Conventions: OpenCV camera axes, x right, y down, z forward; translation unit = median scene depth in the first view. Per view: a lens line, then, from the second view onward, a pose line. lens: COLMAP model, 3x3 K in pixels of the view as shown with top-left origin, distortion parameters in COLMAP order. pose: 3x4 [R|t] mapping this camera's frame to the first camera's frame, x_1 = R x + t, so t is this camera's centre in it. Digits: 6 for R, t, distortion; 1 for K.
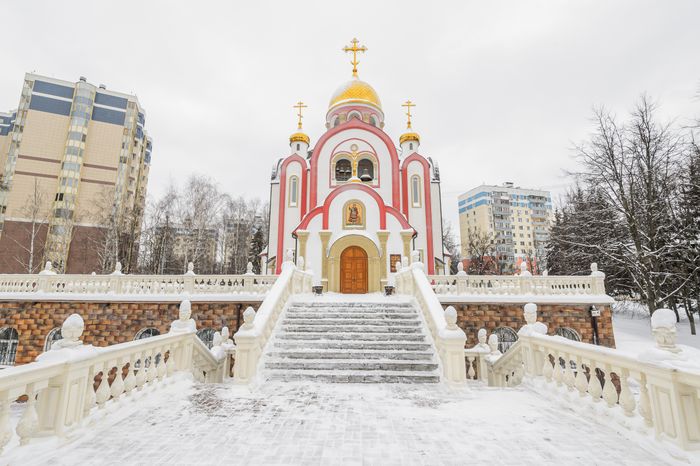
lens RADIAL K [[318.2, 0, 350.0], [0, 318.2, 233.0], [0, 0, 1]] dist [-0.000142, -0.000009]
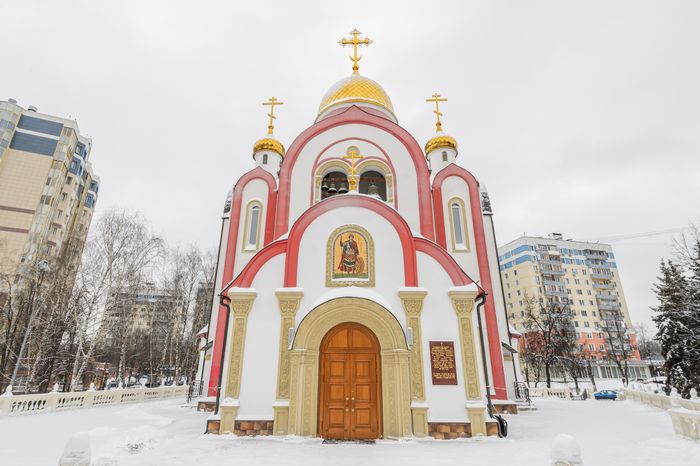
lens RADIAL K [[360.7, 0, 350.0], [0, 360.7, 233.0], [0, 0, 1]] dist [0.004731, 0.000427]
pose [[0.999900, -0.005129, -0.013181, 0.013795], [0.002604, 0.982763, -0.184853, 0.006923], [0.013902, 0.184800, 0.982678, 0.316970]]
